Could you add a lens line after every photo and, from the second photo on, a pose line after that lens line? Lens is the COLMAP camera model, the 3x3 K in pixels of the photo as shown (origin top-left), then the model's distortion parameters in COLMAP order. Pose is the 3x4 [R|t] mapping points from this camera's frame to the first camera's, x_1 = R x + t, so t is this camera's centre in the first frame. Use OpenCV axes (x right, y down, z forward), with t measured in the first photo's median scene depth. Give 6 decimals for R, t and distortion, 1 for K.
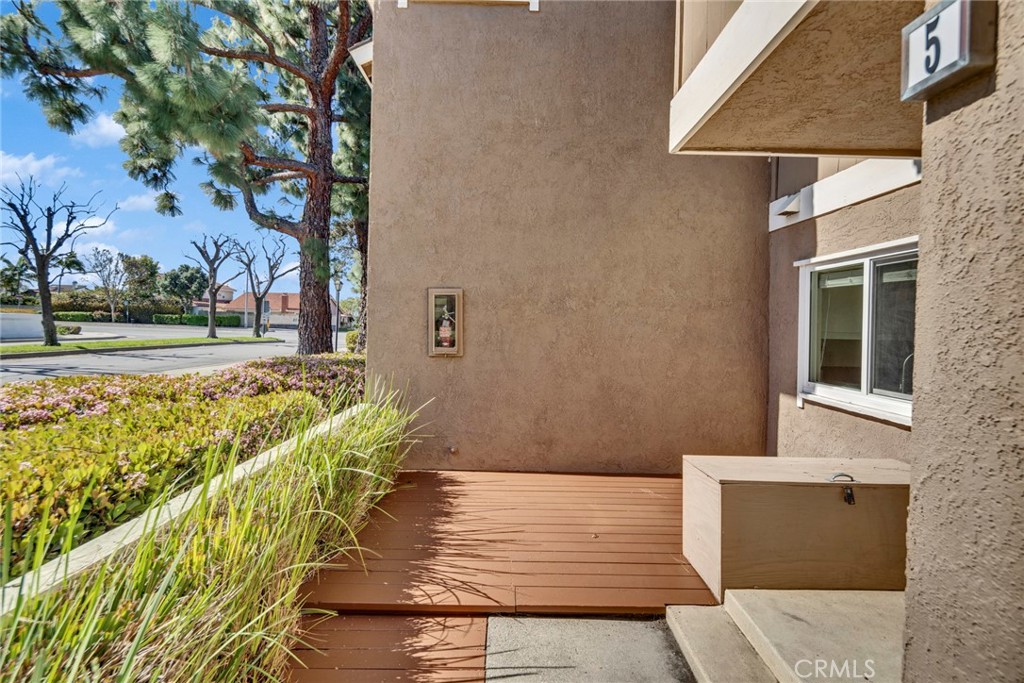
lens RADIAL K [[503.4, 0, 525.4], [0, 503.4, 320.6], [0, 0, 1]] dist [0.002793, 0.000624]
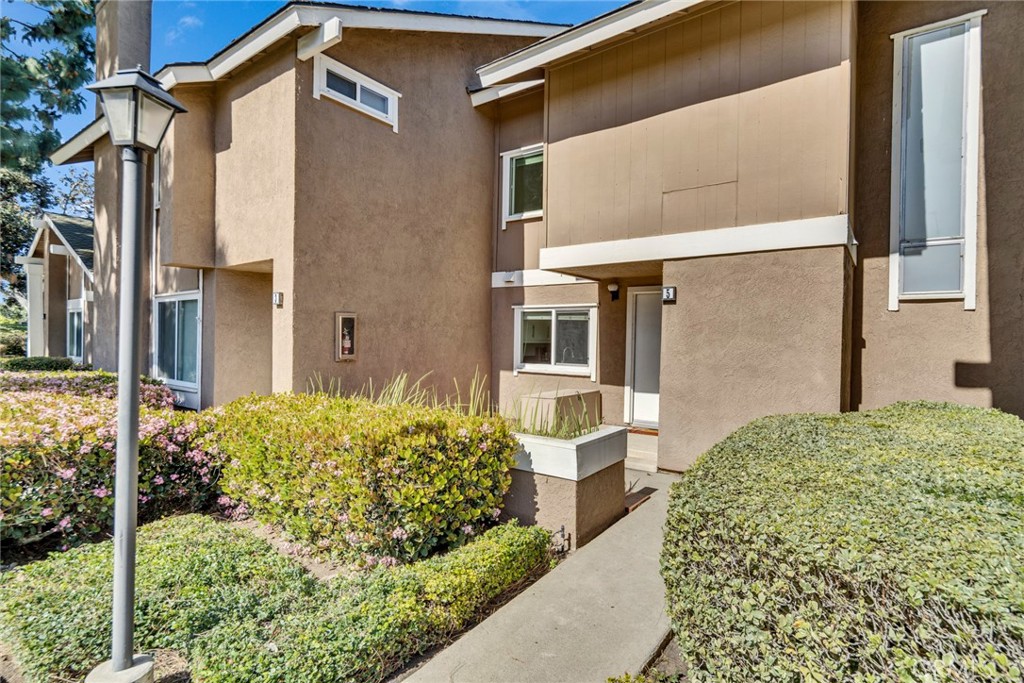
lens RADIAL K [[503.4, 0, 512.8], [0, 503.4, 340.9], [0, 0, 1]] dist [0.002793, 0.000624]
pose [[0.599123, -0.018885, 0.800435, -1.006367], [-0.008482, 0.999516, 0.029931, -0.031158], [-0.800612, -0.024721, 0.598672, -0.215431]]
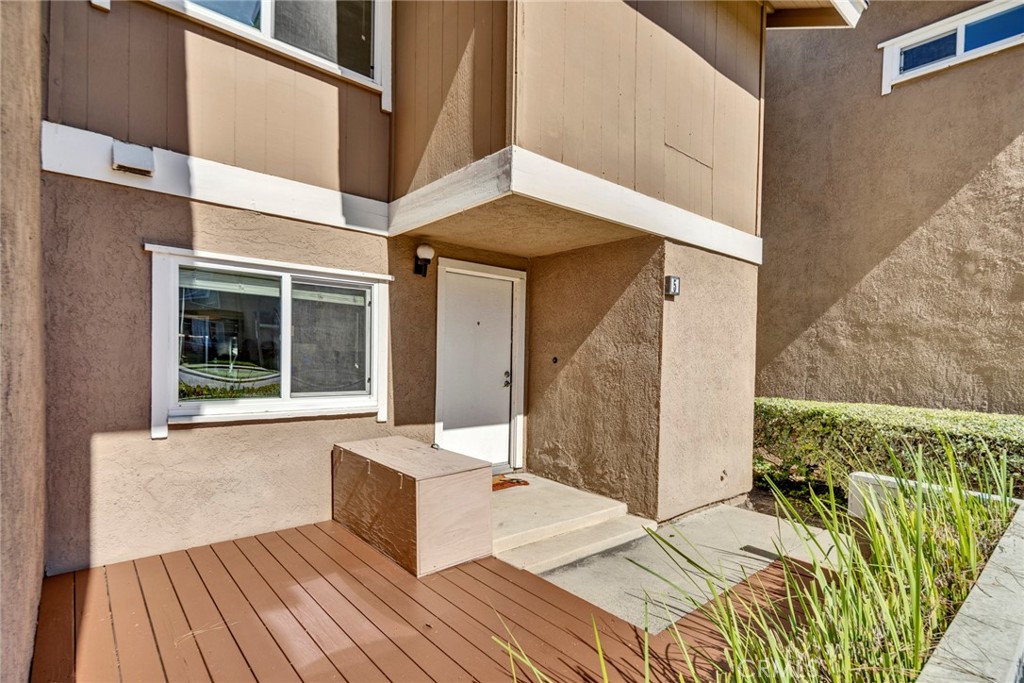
lens RADIAL K [[503.4, 0, 517.9], [0, 503.4, 351.9], [0, 0, 1]] dist [0.002793, 0.000624]
pose [[-0.647472, -0.035620, 0.761256, -0.337967], [-0.044620, 0.998965, 0.008793, 0.008721], [-0.760782, -0.028274, -0.648392, 0.960361]]
